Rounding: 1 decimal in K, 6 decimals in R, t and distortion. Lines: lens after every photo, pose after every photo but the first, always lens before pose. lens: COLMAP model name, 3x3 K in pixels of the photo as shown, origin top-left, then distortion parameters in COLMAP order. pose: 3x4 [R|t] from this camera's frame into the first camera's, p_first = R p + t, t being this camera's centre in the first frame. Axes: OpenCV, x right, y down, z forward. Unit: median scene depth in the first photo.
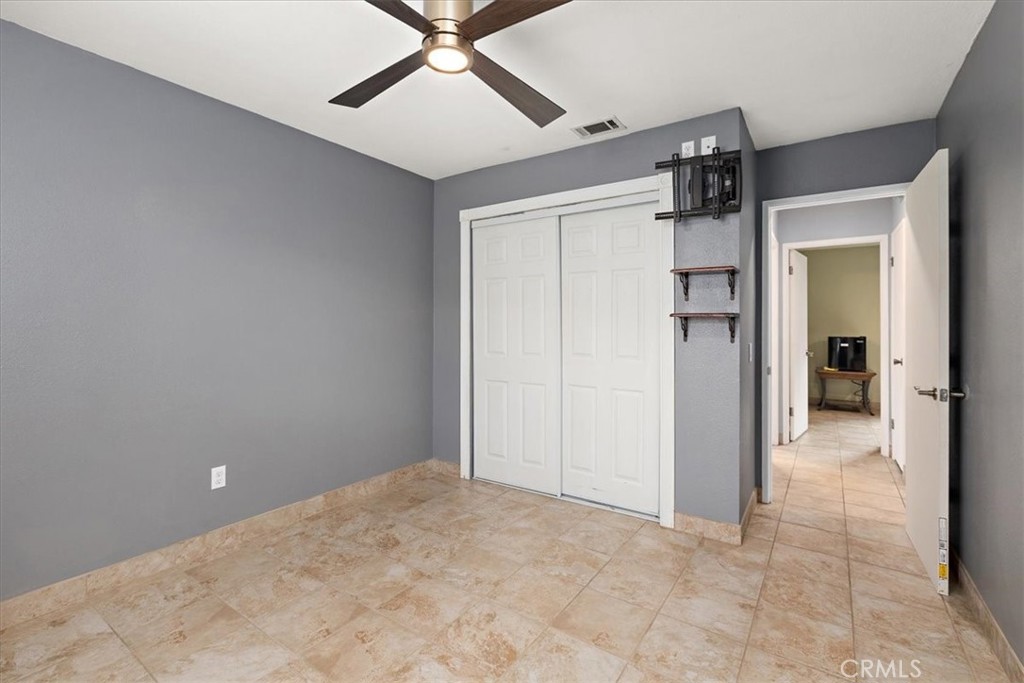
lens RADIAL K [[461.4, 0, 514.3], [0, 461.4, 331.0], [0, 0, 1]] dist [0.000731, 0.000087]
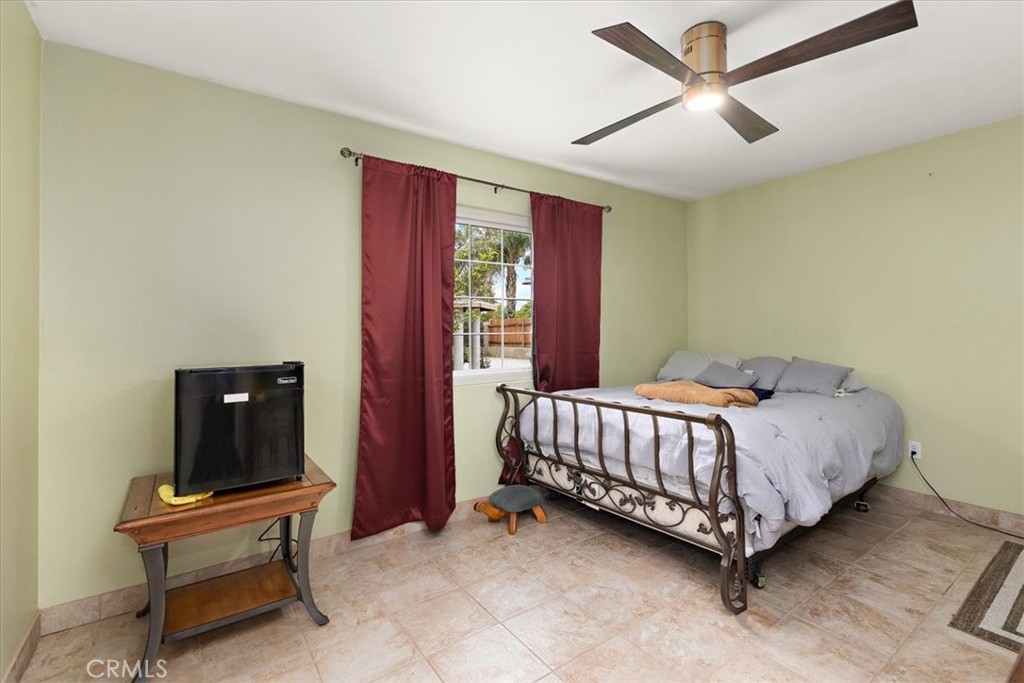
lens RADIAL K [[461.4, 0, 511.1], [0, 461.4, 336.3], [0, 0, 1]] dist [0.000731, 0.000087]
pose [[0.346841, -0.001576, 0.937923, 0.510976], [0.011628, 0.999929, -0.002620, -0.002493], [-0.937852, 0.011815, 0.346834, 0.744843]]
